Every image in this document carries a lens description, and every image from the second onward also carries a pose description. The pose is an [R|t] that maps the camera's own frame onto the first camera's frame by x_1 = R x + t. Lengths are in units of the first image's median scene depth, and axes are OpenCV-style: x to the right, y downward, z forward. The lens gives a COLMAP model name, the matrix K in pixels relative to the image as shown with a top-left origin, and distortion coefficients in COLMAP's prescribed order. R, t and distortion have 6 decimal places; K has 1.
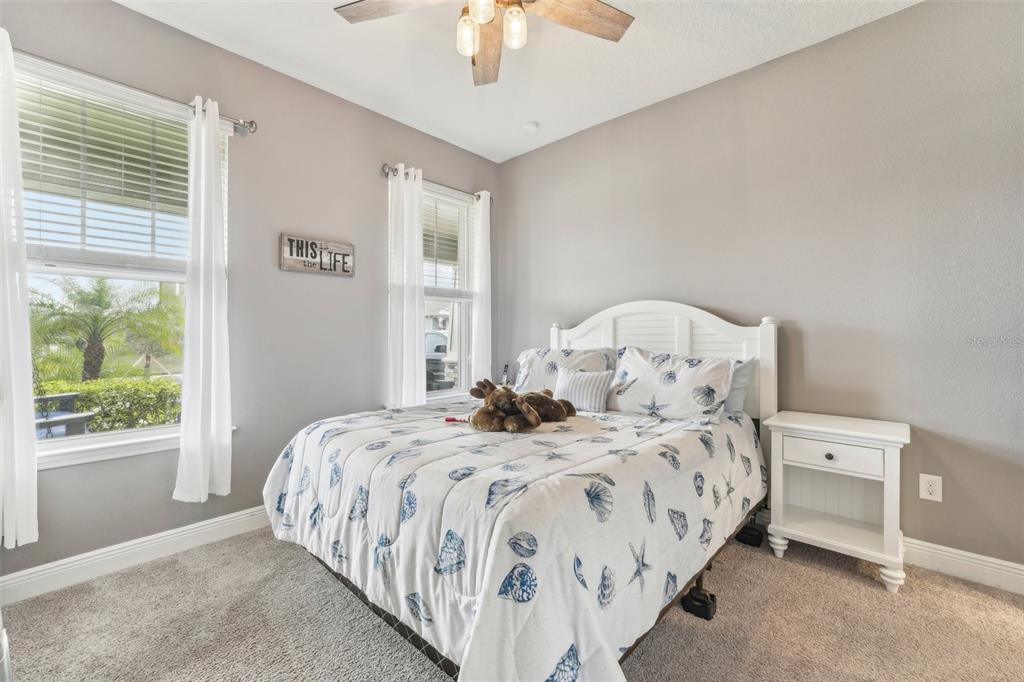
lens RADIAL K [[420.3, 0, 508.7], [0, 420.3, 339.8], [0, 0, 1]] dist [-0.006778, 0.002256]
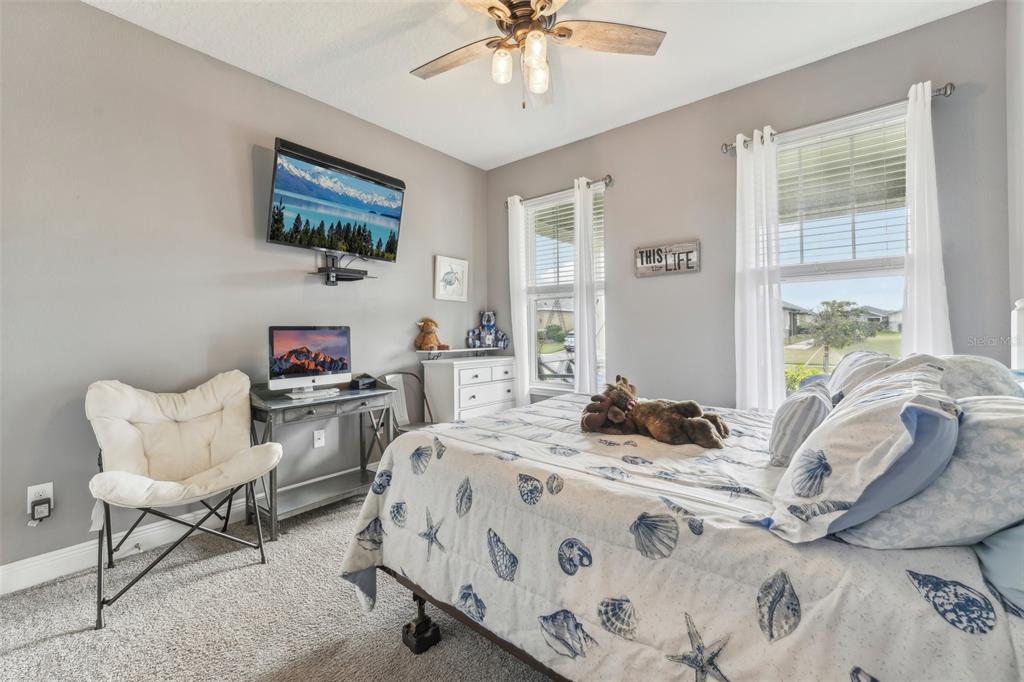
lens RADIAL K [[420.3, 0, 510.5], [0, 420.3, 333.4], [0, 0, 1]] dist [-0.006778, 0.002256]
pose [[0.067931, 0.008691, -0.997652, 0.674858], [-0.002920, 0.999960, 0.008512, -0.008170], [0.997686, 0.002335, 0.067954, 0.523946]]
